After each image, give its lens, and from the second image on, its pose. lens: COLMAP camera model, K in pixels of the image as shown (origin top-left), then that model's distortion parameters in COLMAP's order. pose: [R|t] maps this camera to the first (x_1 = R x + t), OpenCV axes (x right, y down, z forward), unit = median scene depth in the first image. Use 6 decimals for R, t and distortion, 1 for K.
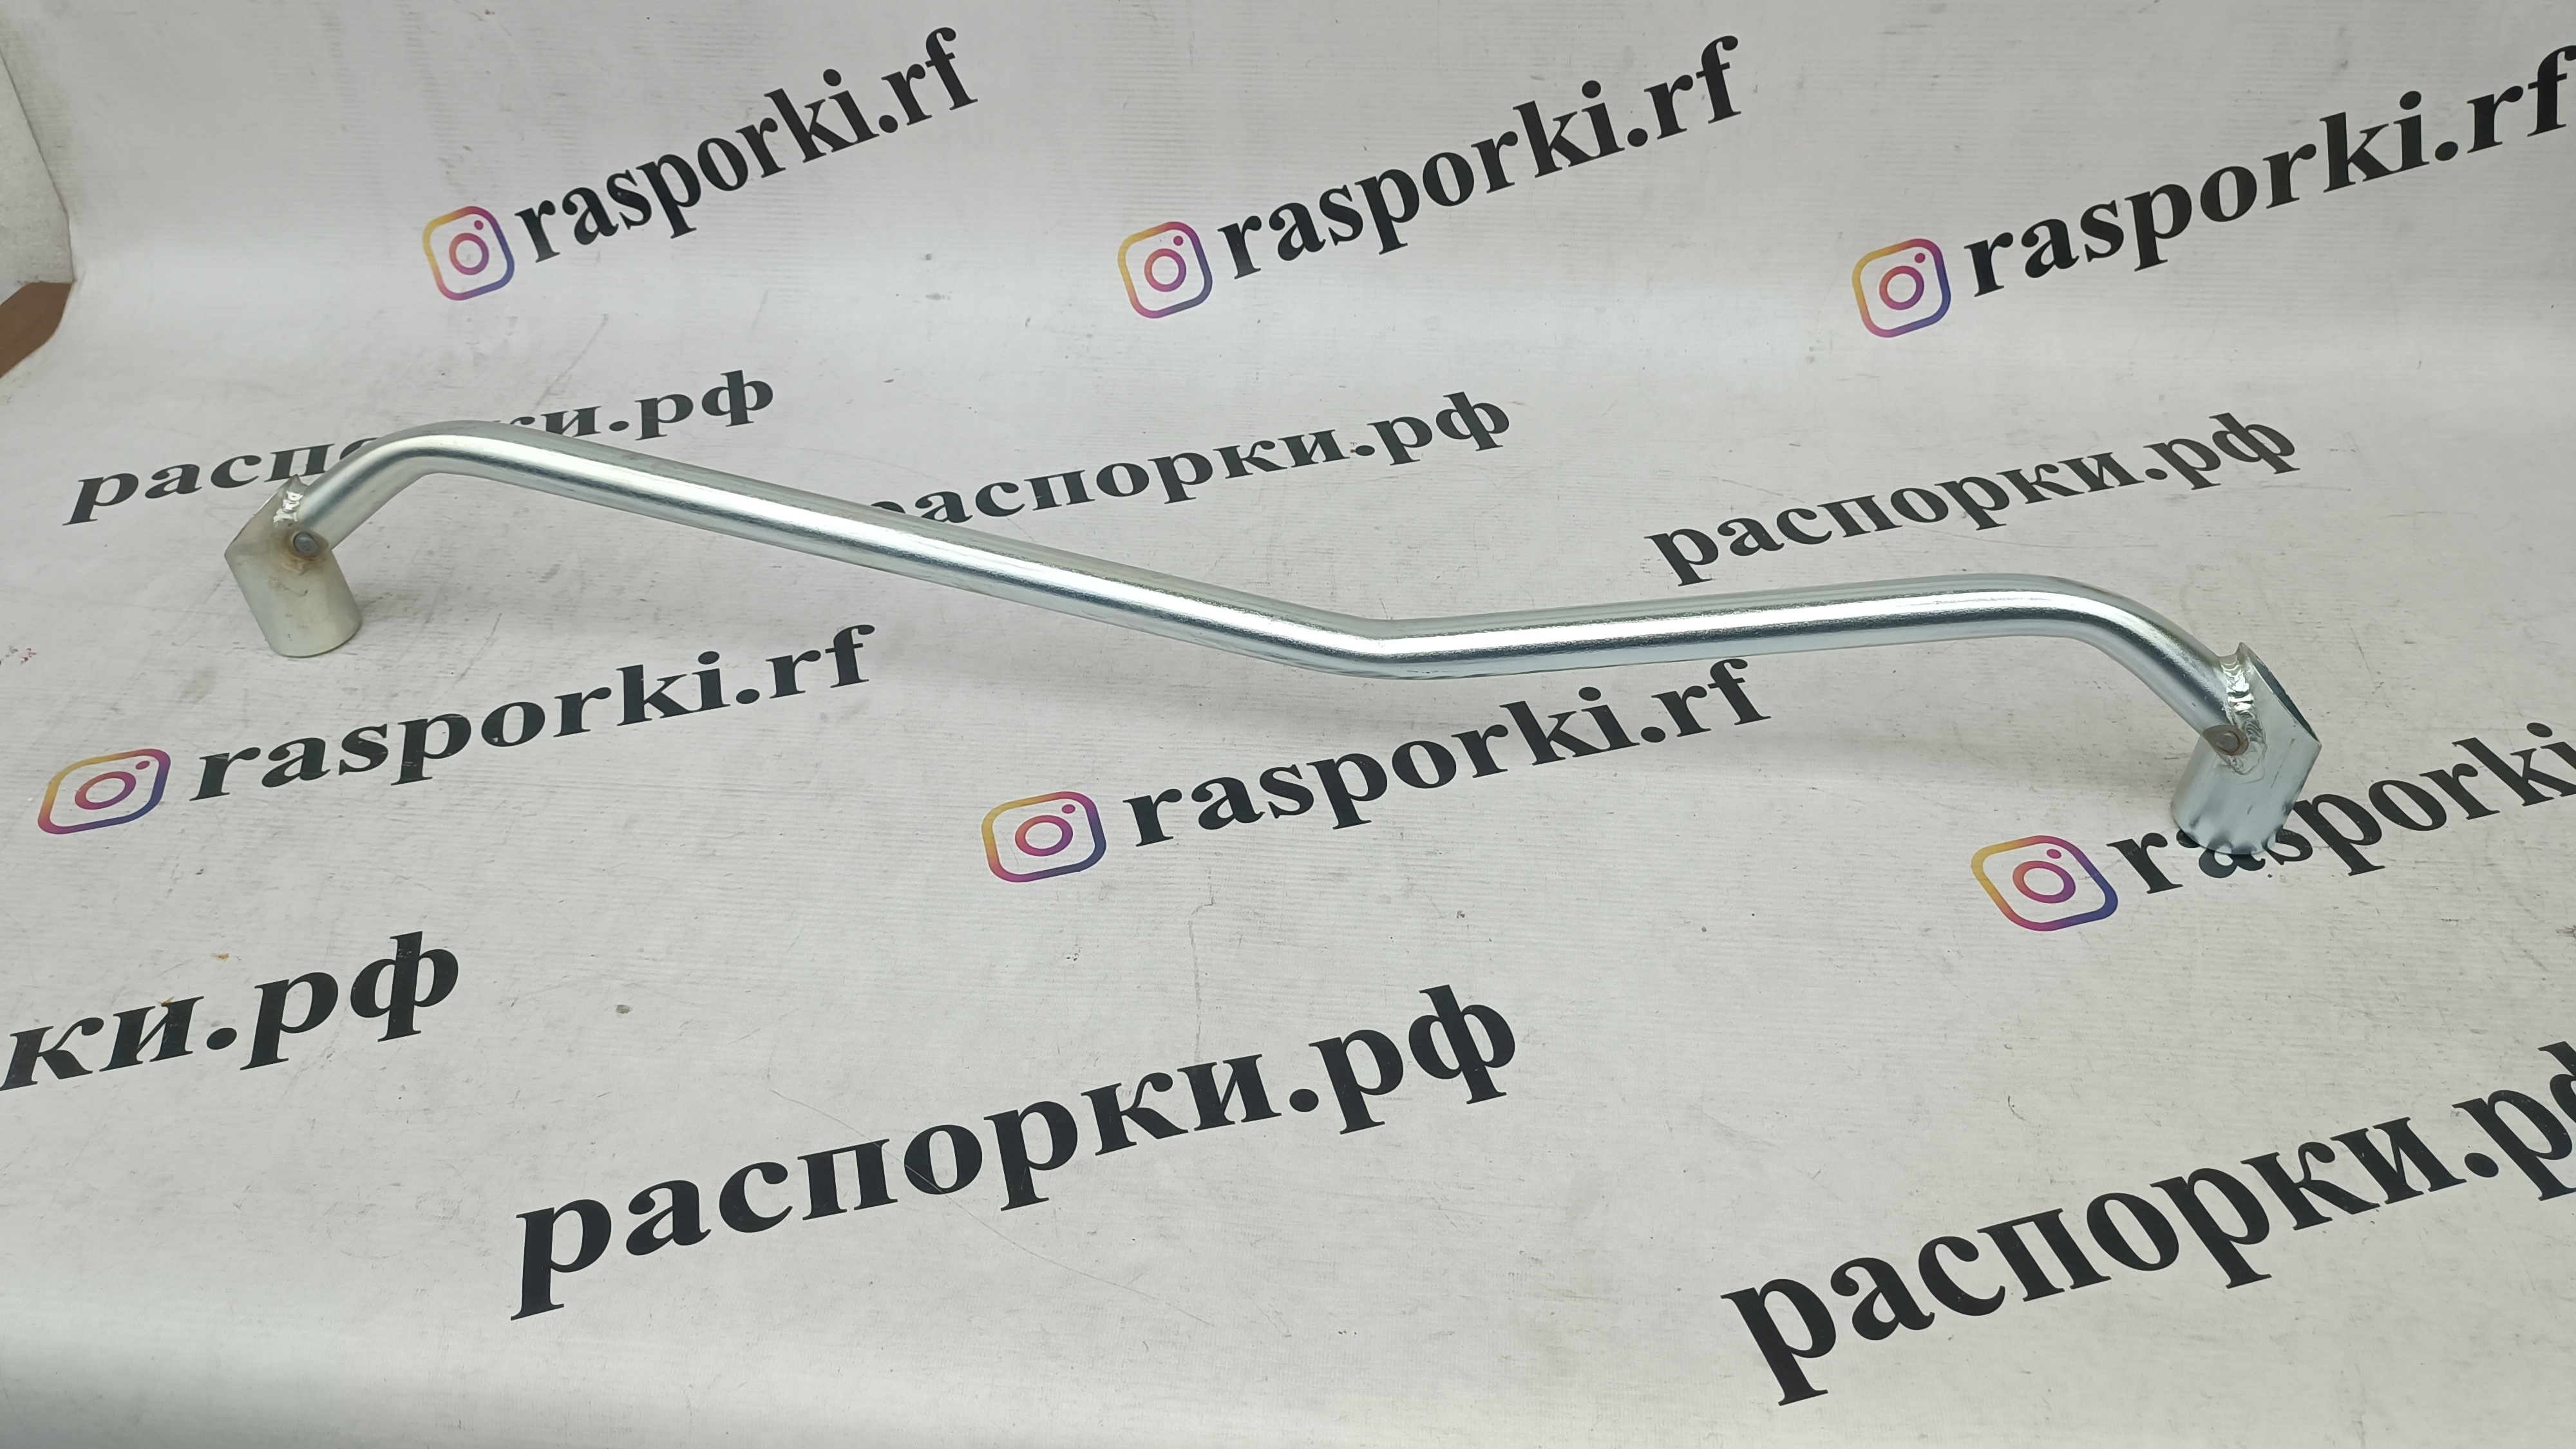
lens RADIAL K [[1895.1, 0, 1294.3], [0, 1895.1, 709.9], [0, 0, 1]] dist [0.040236, -0.049512]
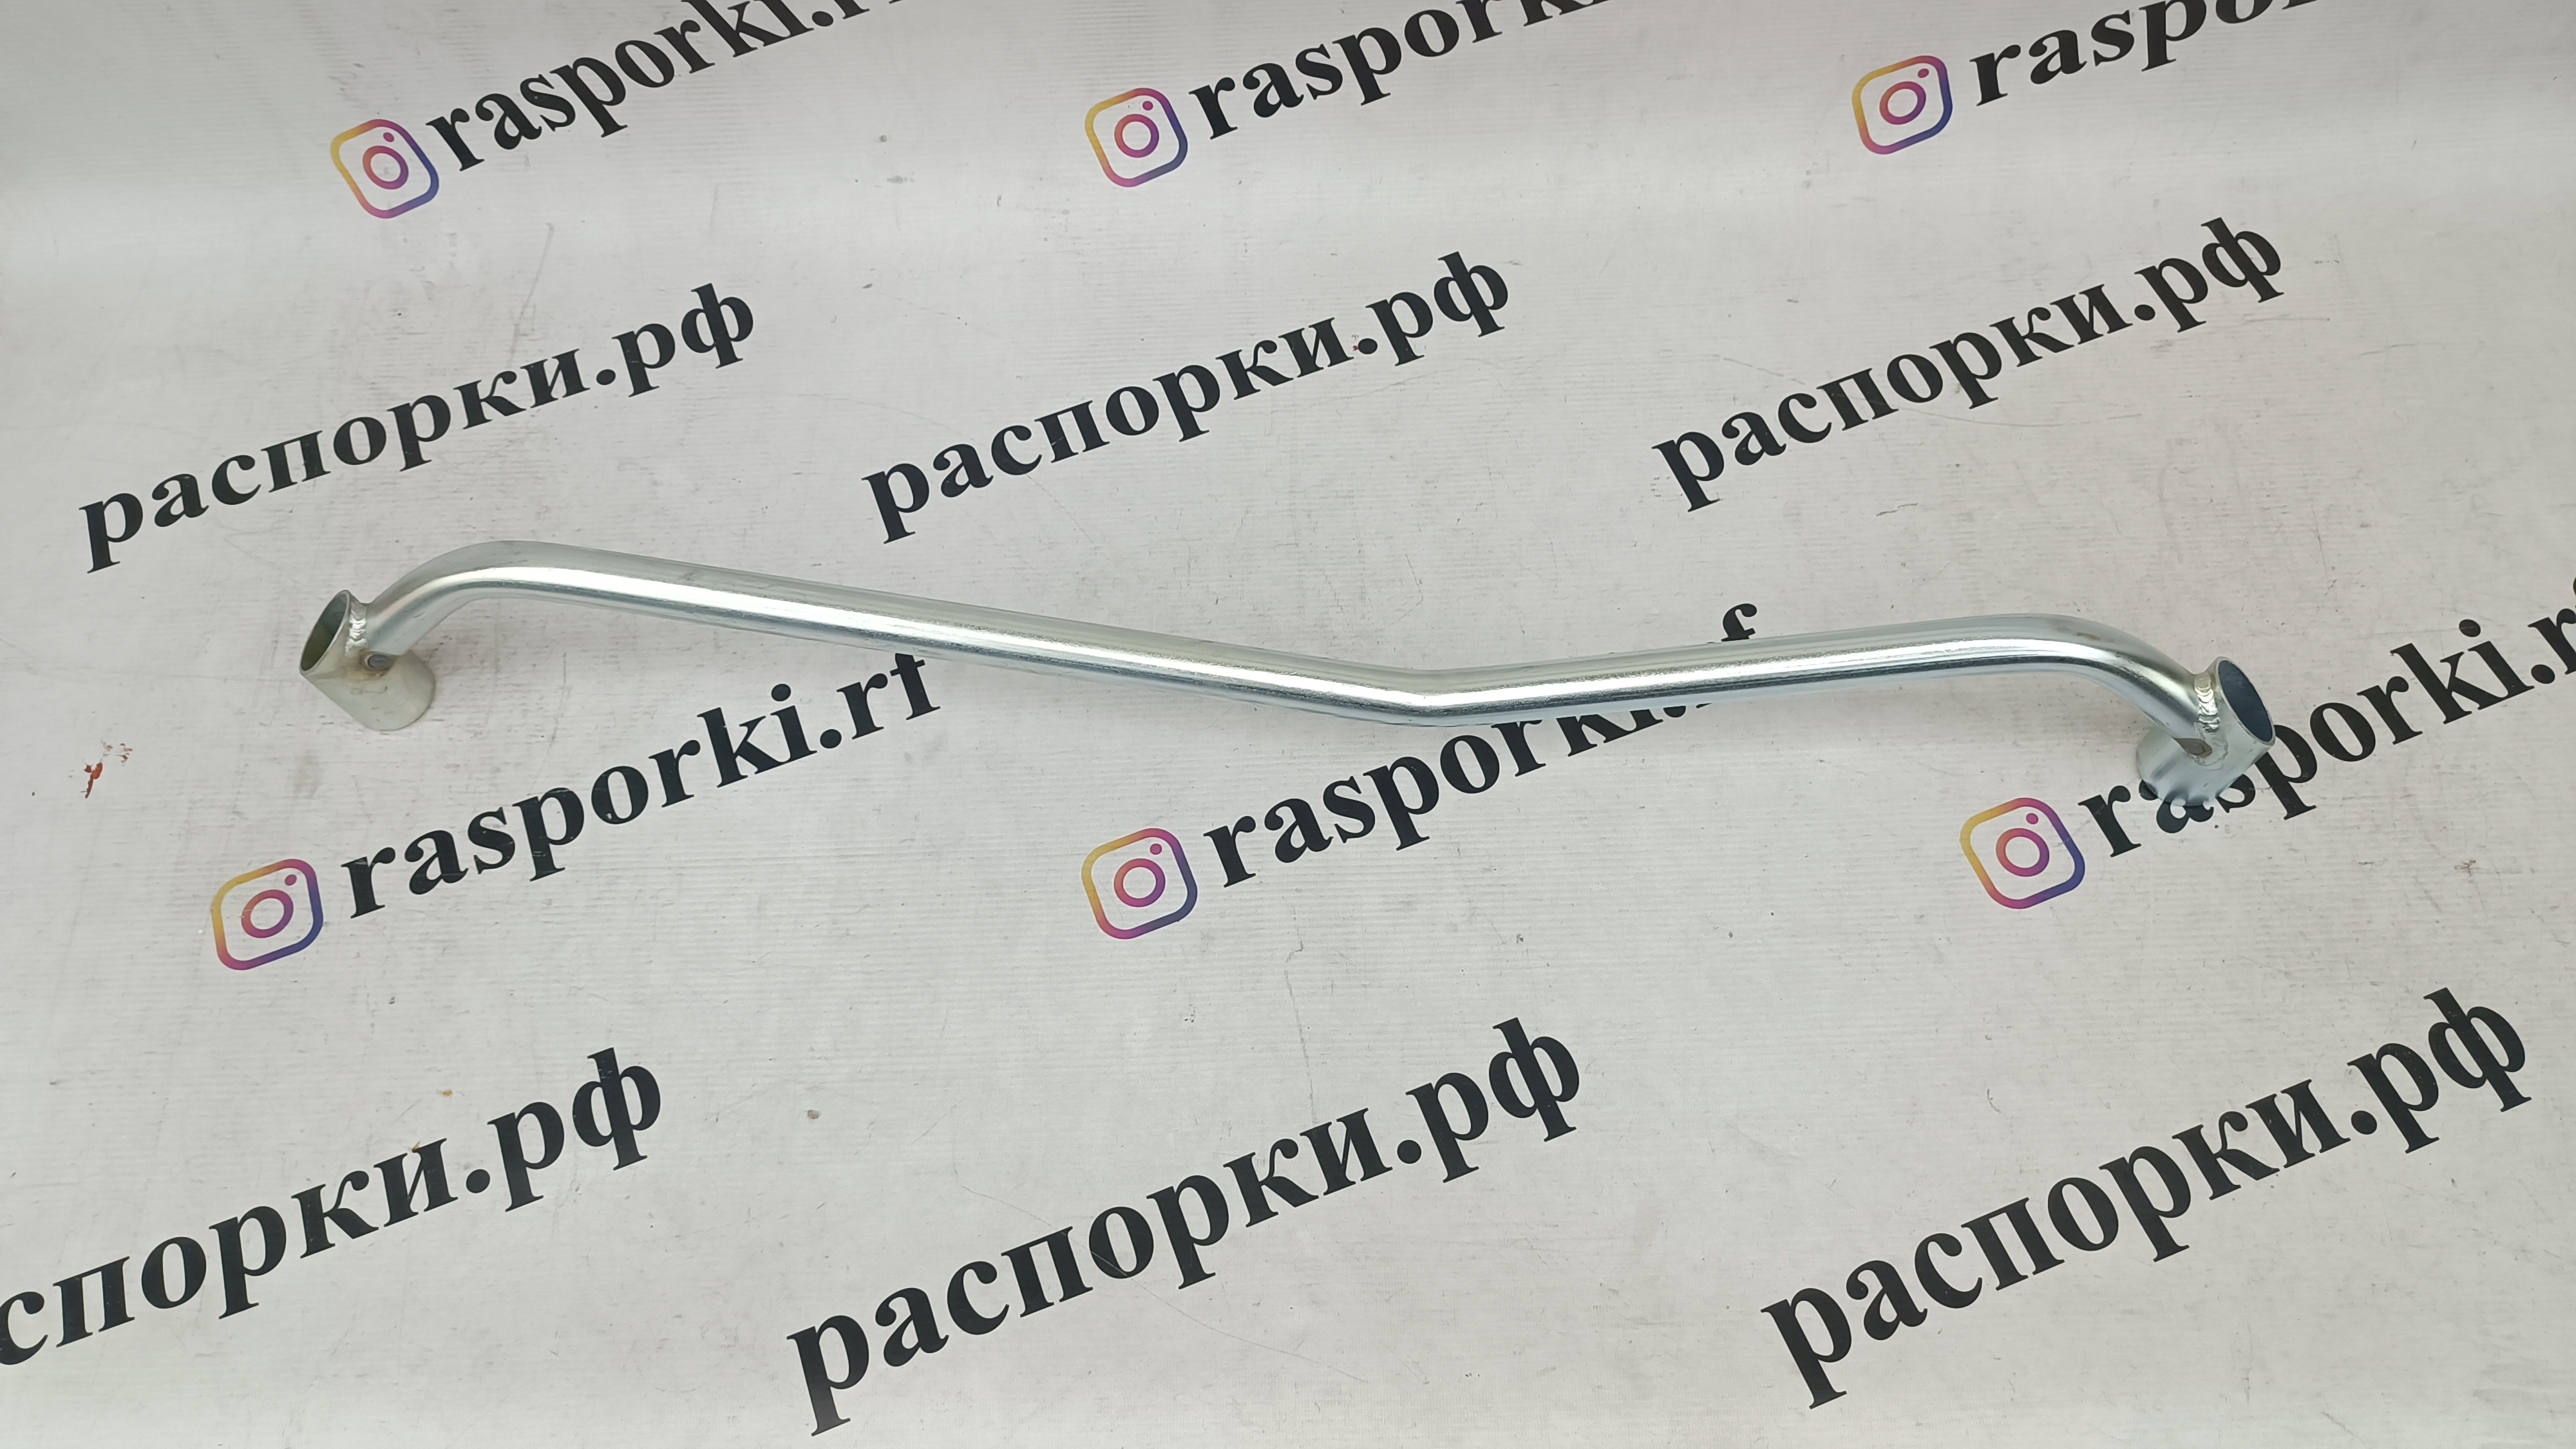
lens RADIAL K [[1890.8, 0, 1291.1], [0, 1890.8, 719.6], [0, 0, 1]] dist [0.031531, -0.027015]
pose [[0.994281, -0.103586, 0.025977, -0.058053], [0.084375, 0.911075, 0.403514, -0.430330], [-0.065466, -0.399014, 0.914605, 0.015440]]
